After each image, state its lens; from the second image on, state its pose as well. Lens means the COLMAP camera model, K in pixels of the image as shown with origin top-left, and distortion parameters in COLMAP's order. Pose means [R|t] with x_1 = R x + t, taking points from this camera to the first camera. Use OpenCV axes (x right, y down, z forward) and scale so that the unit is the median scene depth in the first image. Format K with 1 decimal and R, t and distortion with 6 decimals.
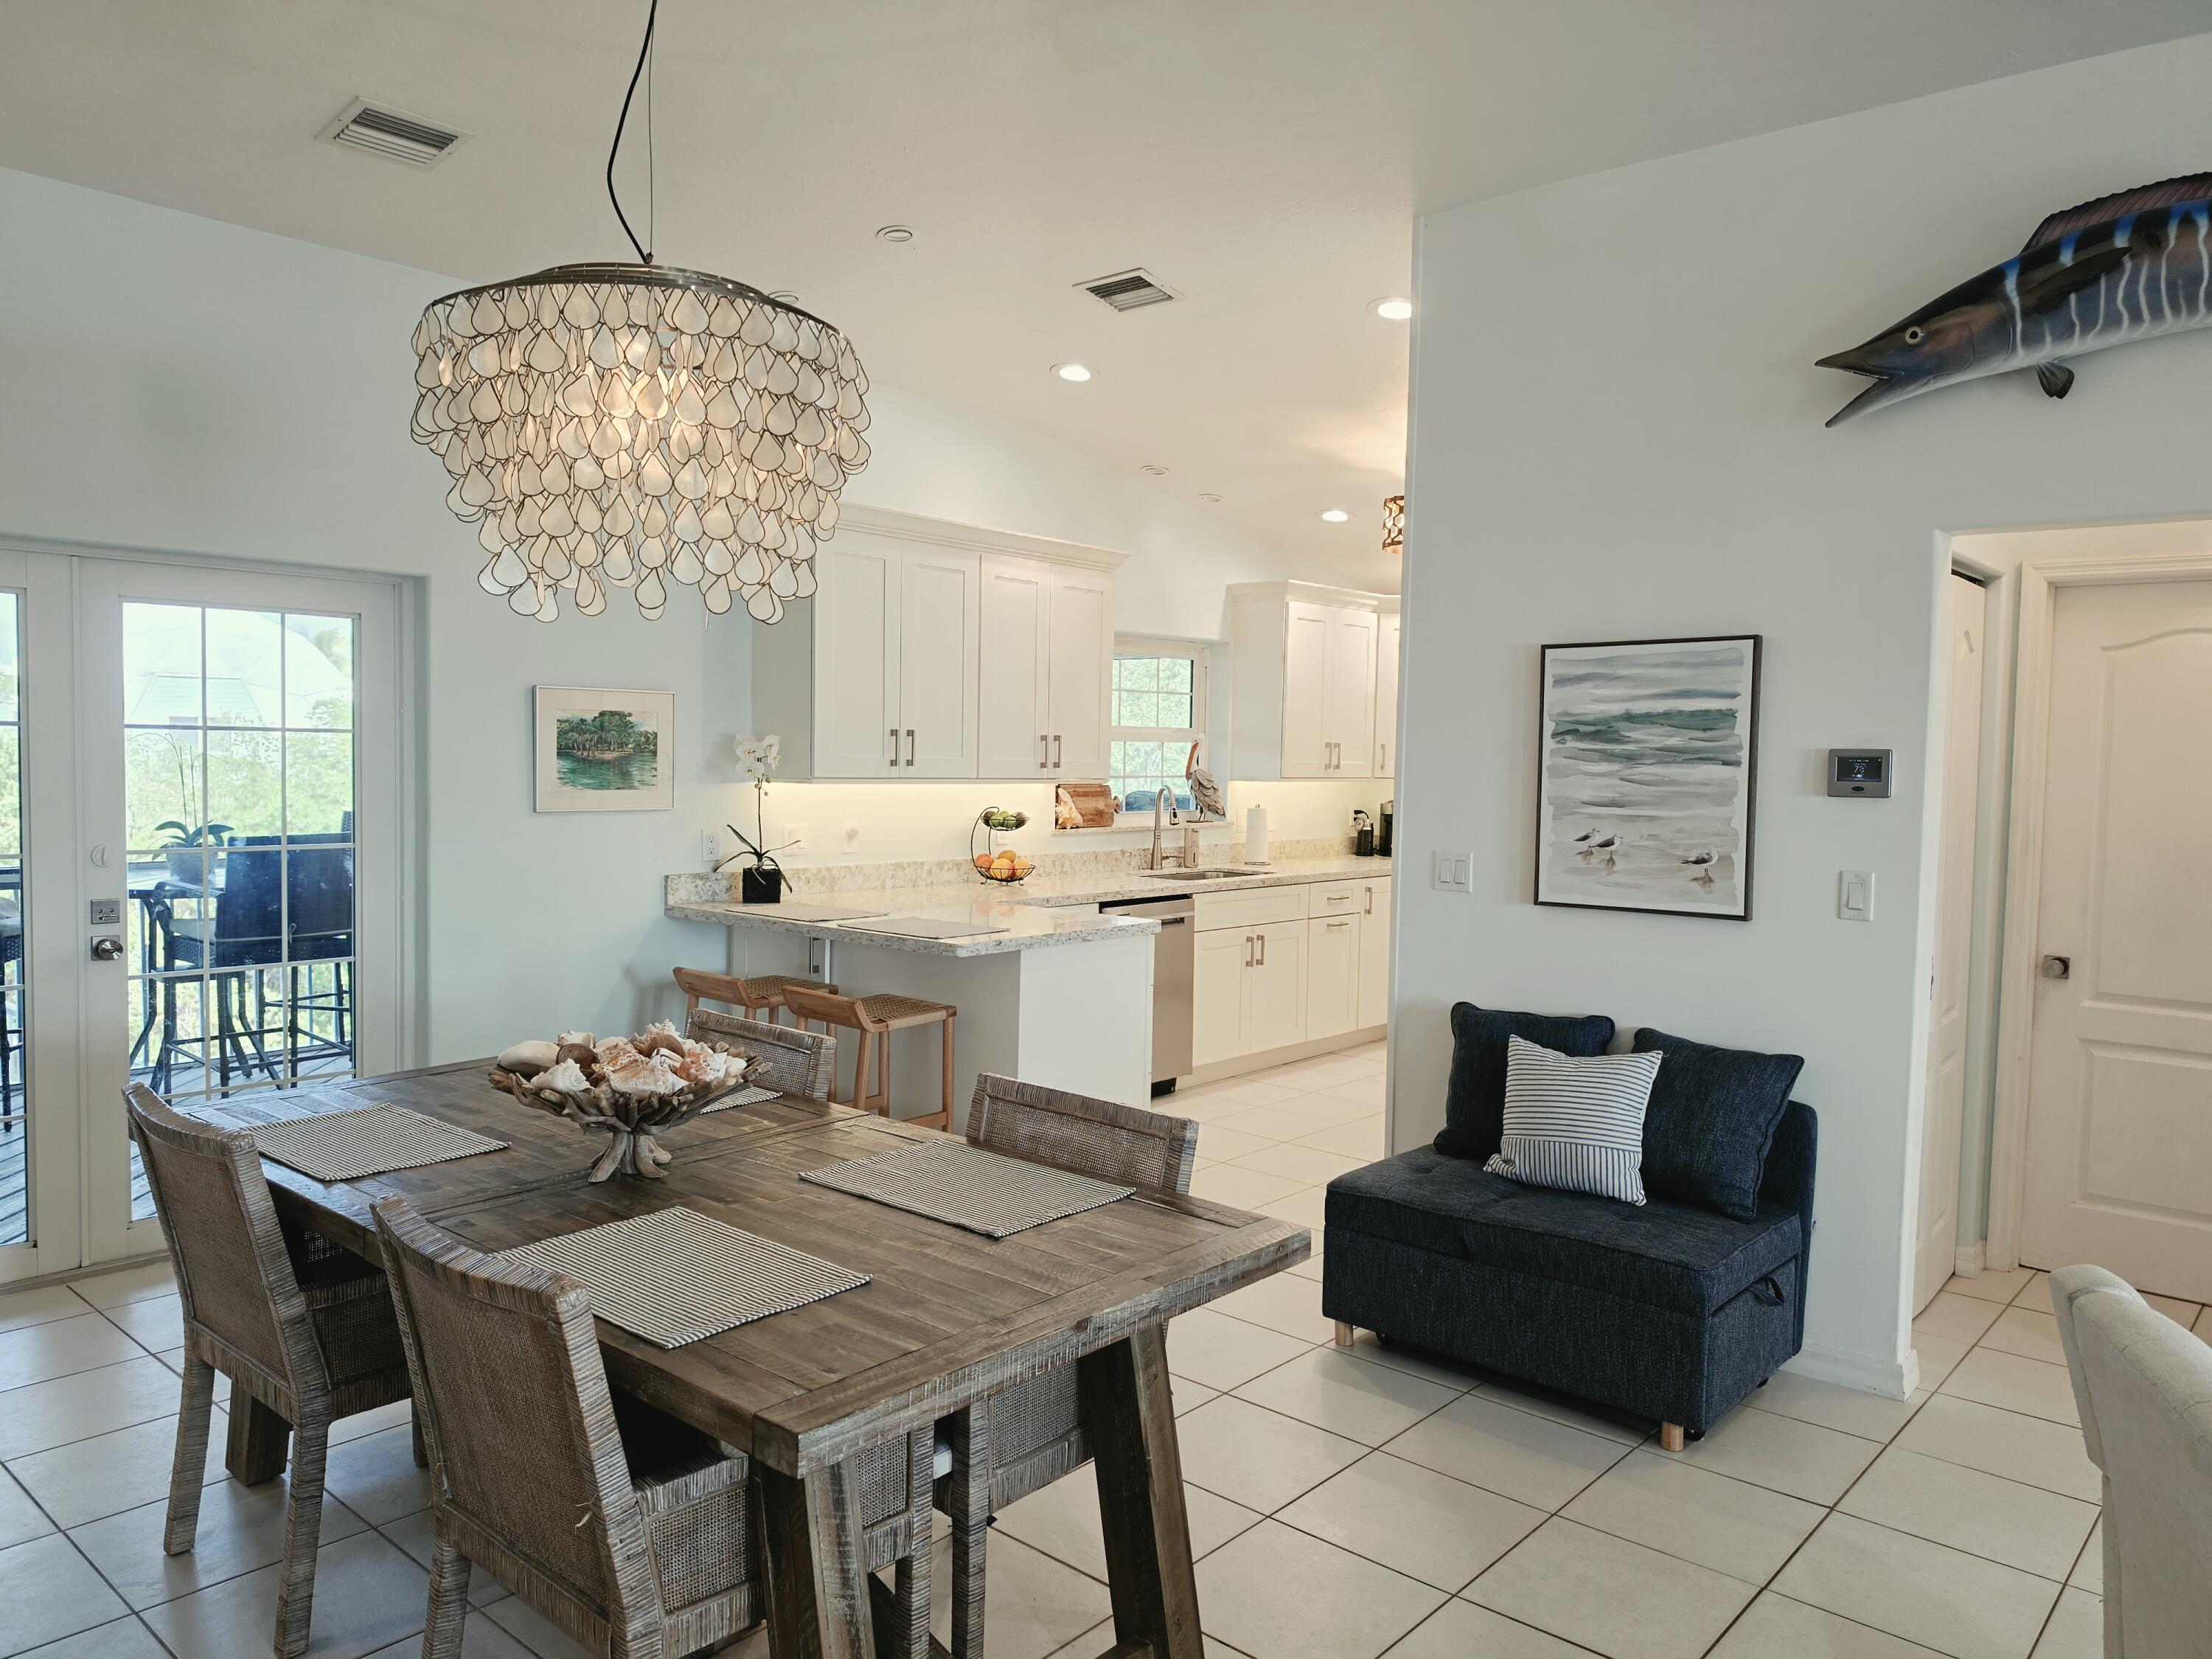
lens RADIAL K [[1533.6, 0, 1095.6], [0, 1533.6, 831.7], [0, 0, 1]] dist [0.061020, -0.082808]
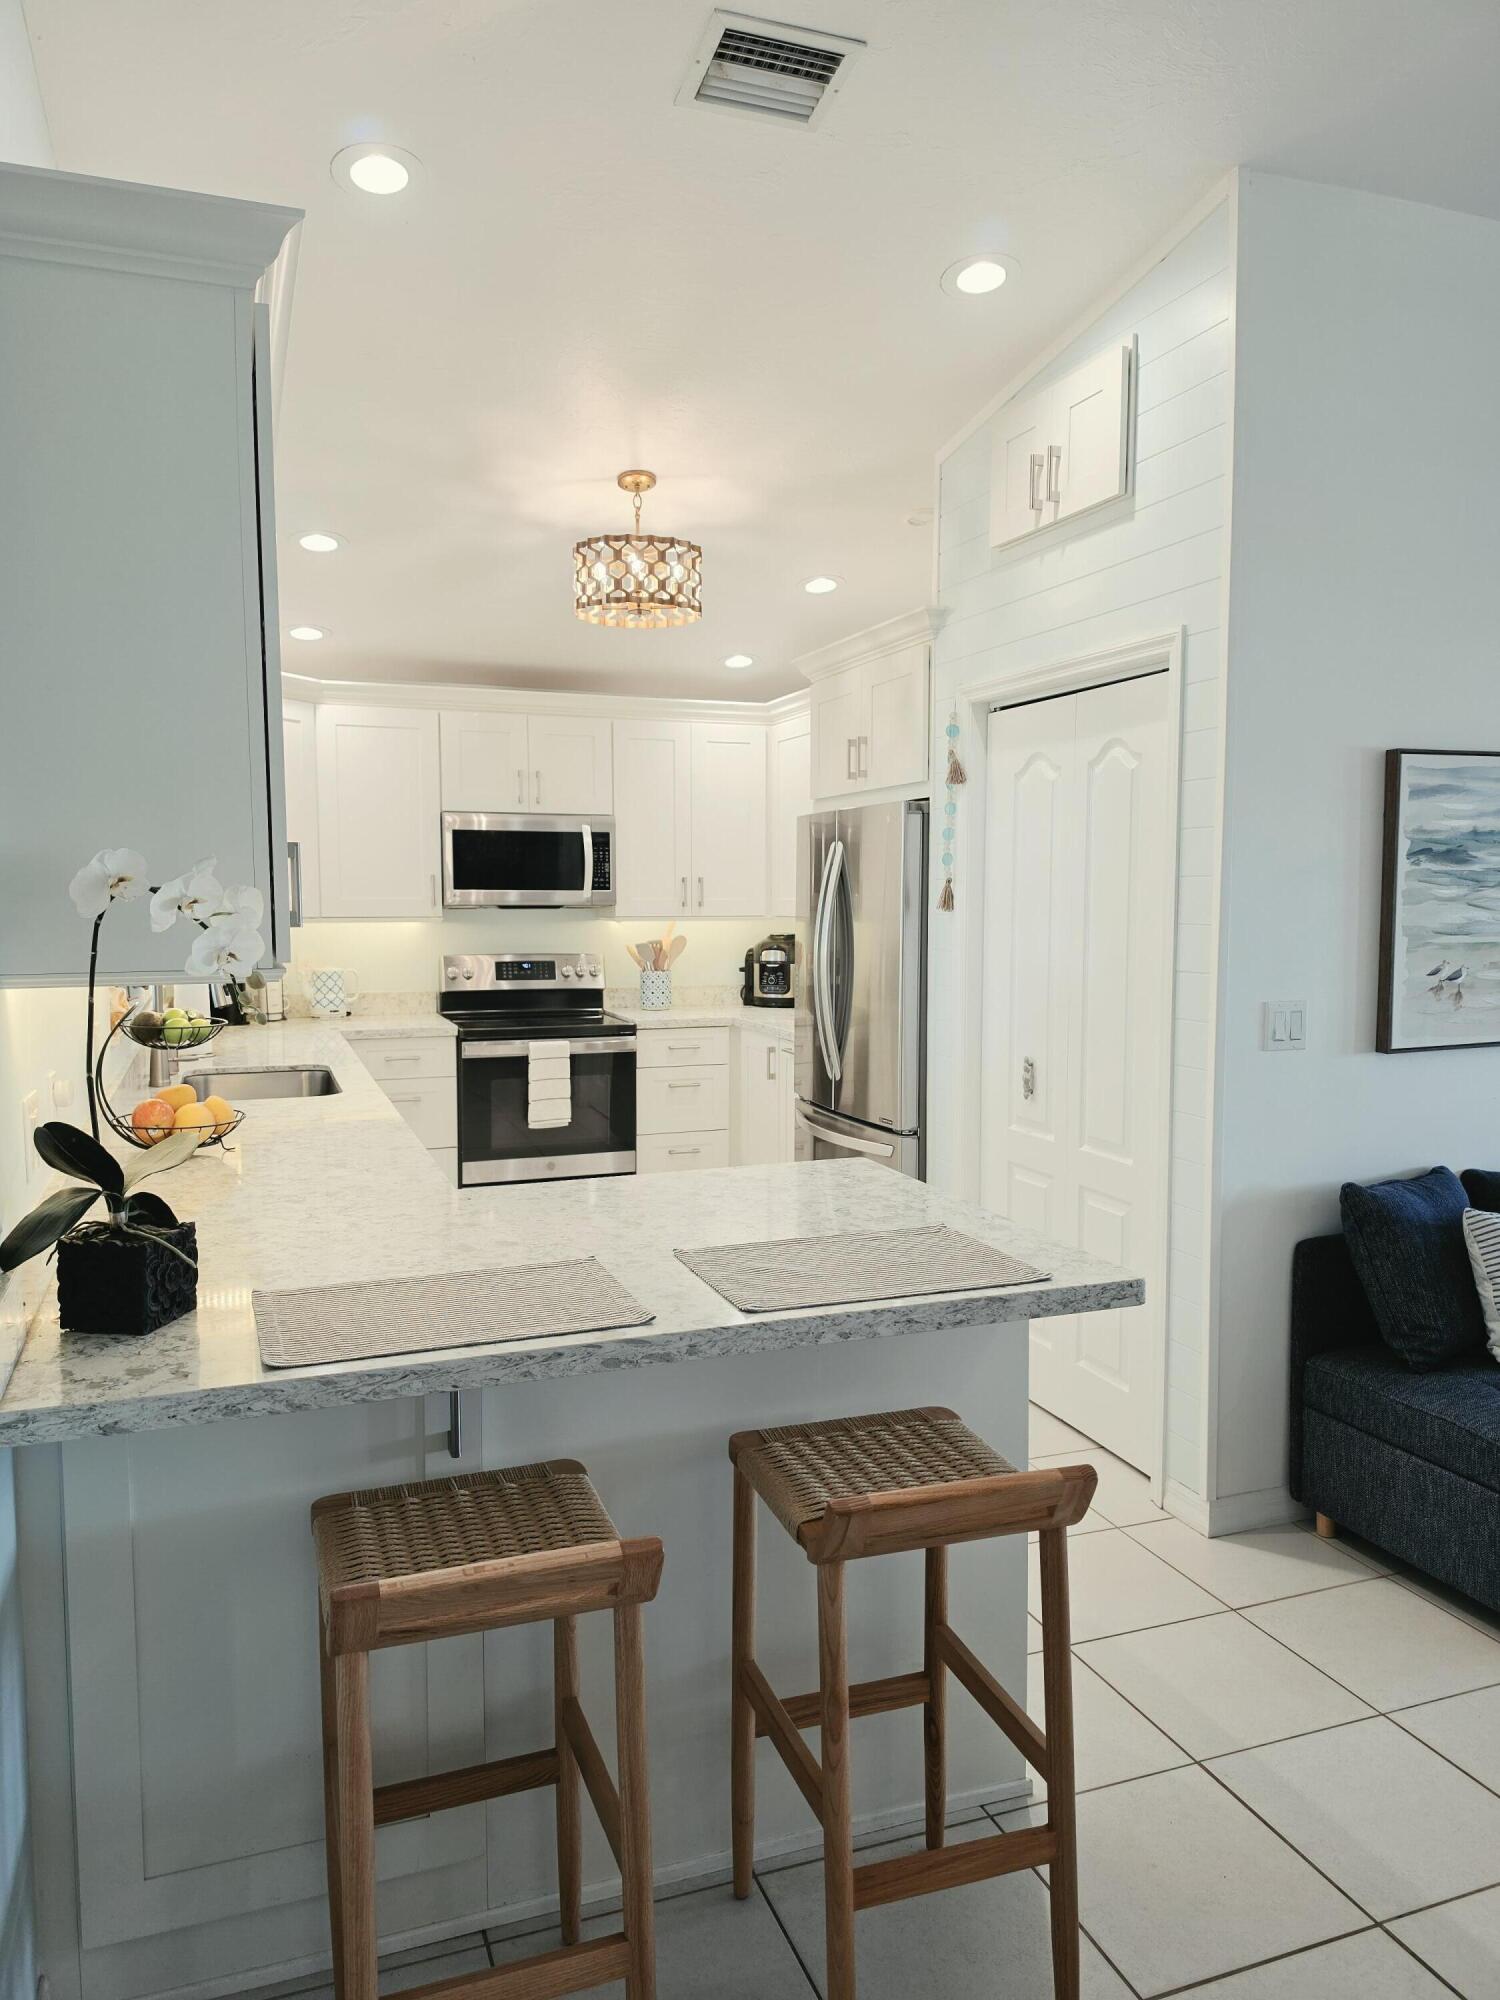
lens RADIAL K [[1386.6, 0, 740.7], [0, 1386.6, 994.7], [0, 0, 1]] dist [0.061020, -0.082808]
pose [[0.474121, -0.084617, 0.876384, -0.459756], [0.058082, 0.996209, 0.064764, -0.045959], [-0.878542, 0.020196, 0.477239, 0.764711]]
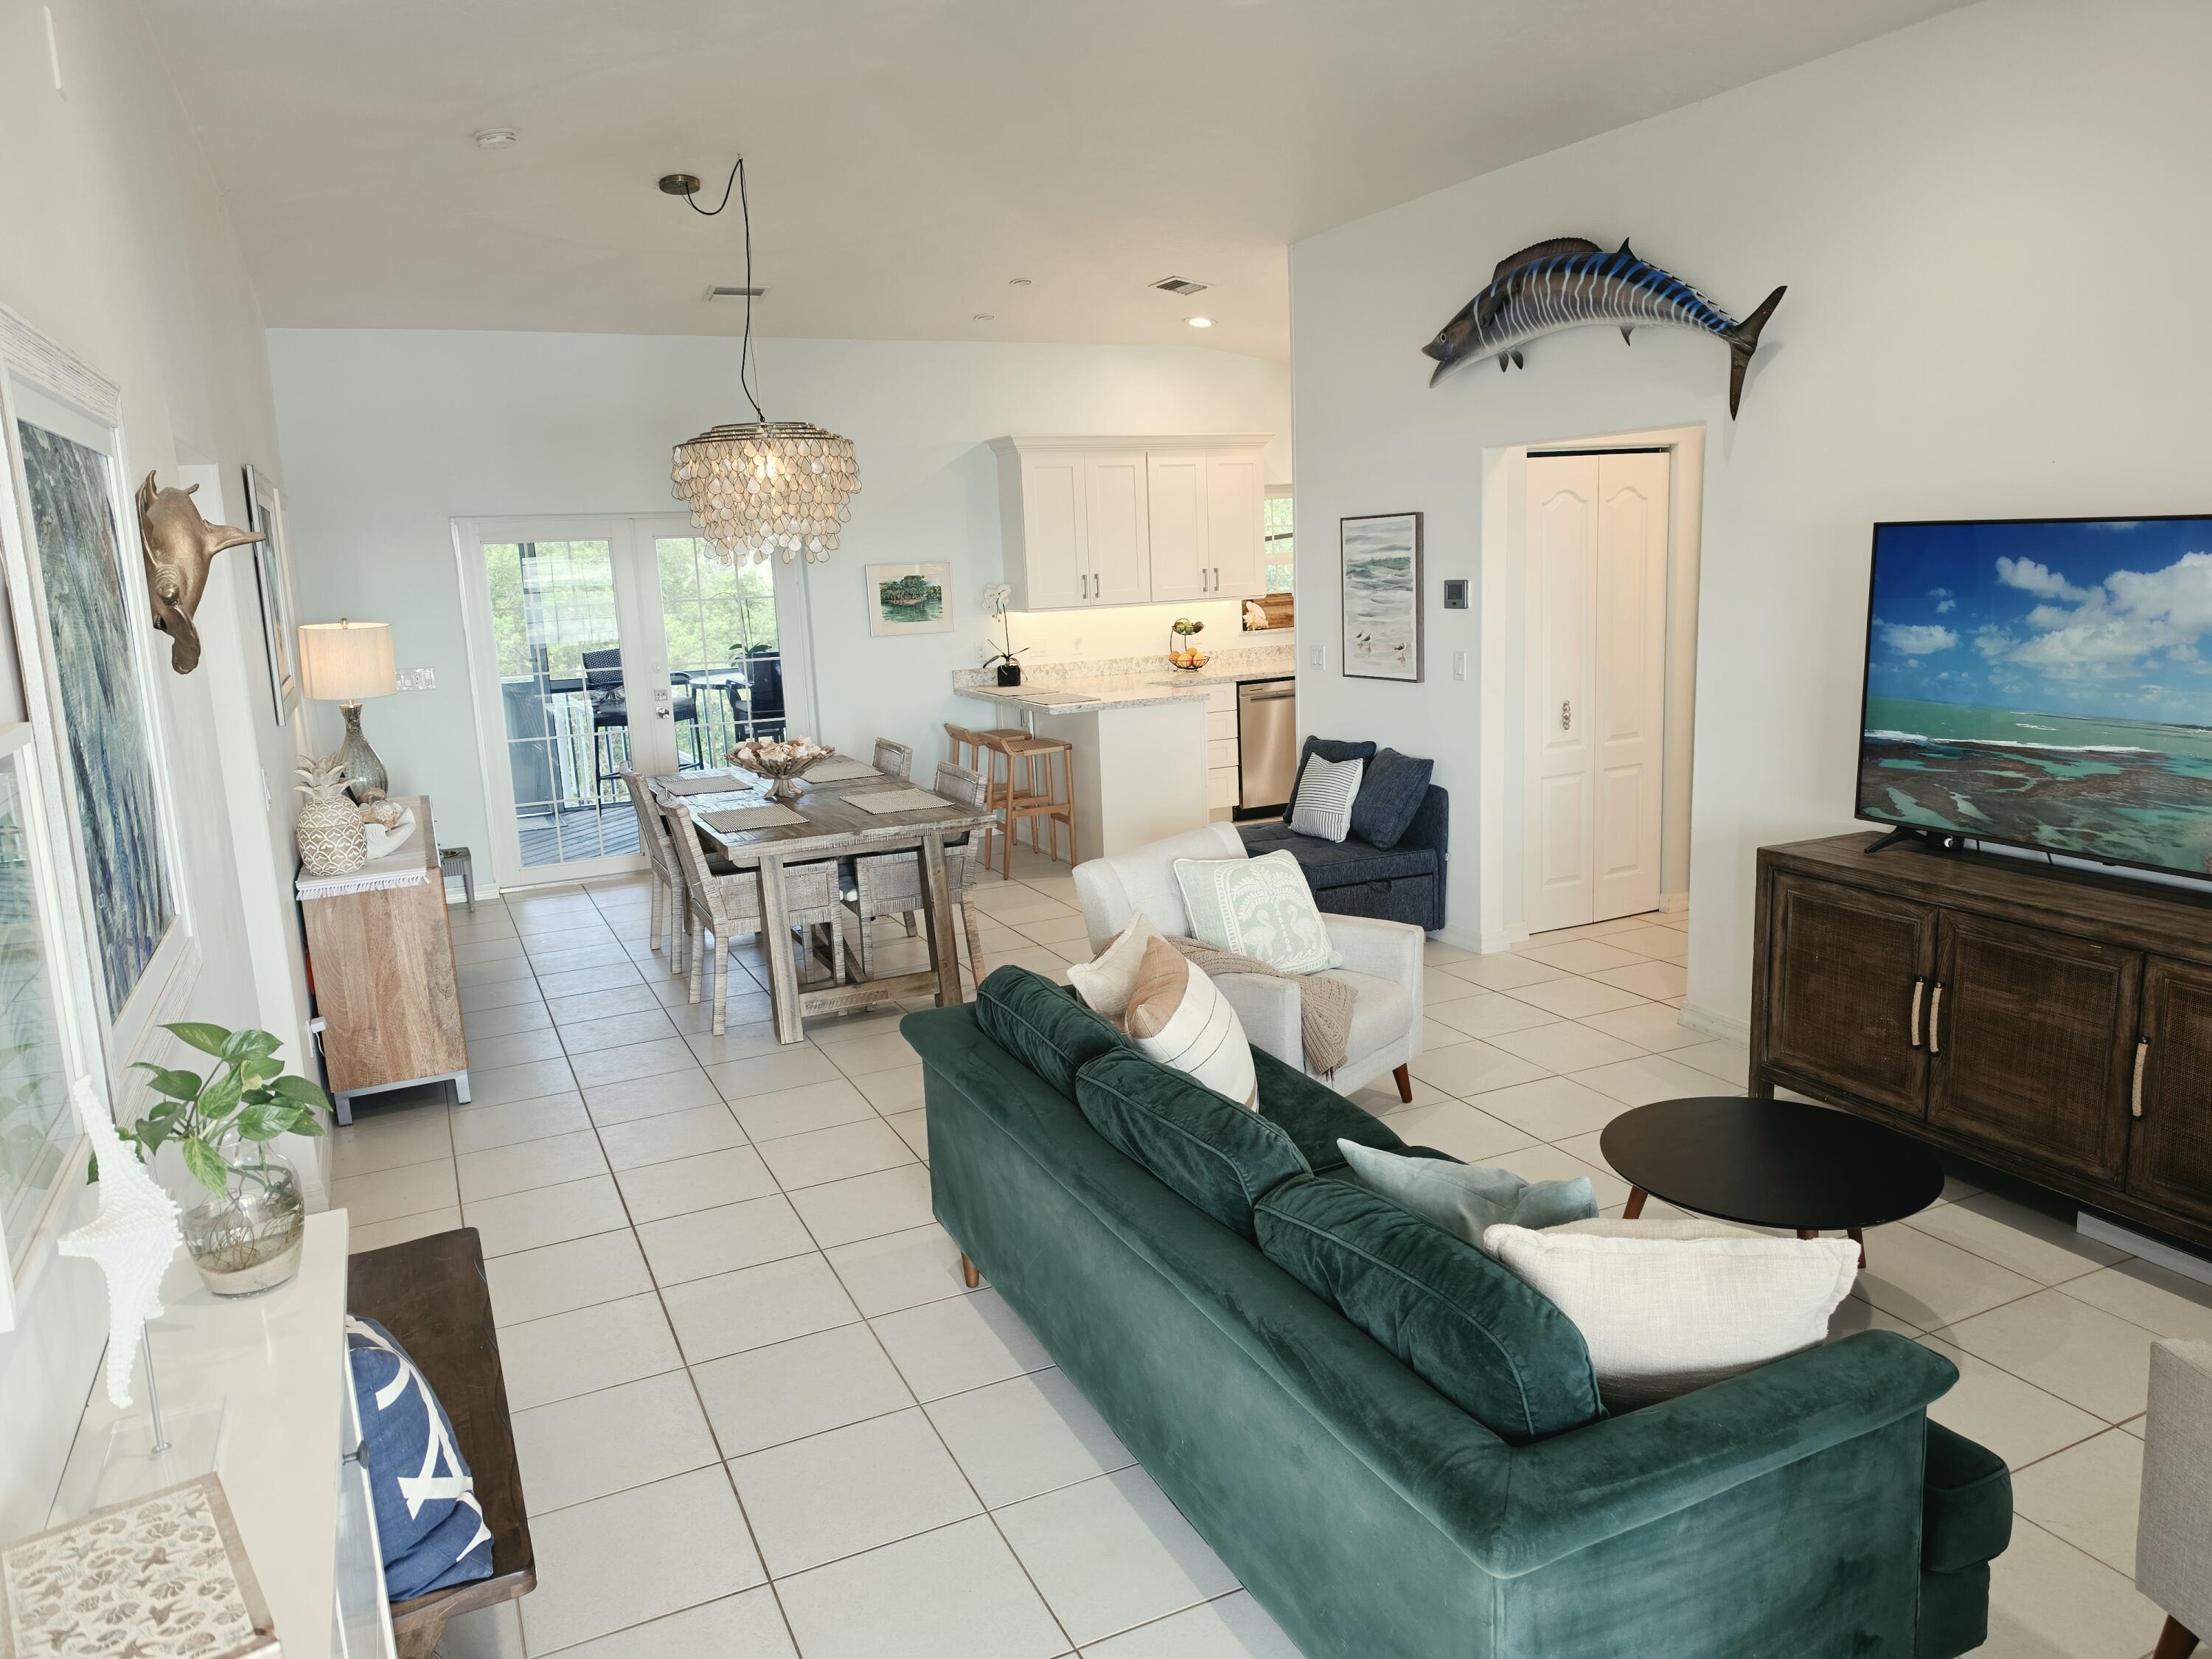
lens RADIAL K [[1533.6, 0, 1114.6], [0, 1533.6, 841.6], [0, 0, 1]] dist [0.061020, -0.082808]
pose [[0.916872, 0.018901, -0.398734, 0.587405], [0.038884, 0.989899, 0.136336, -0.009737], [0.397284, -0.140507, 0.906876, -0.514220]]
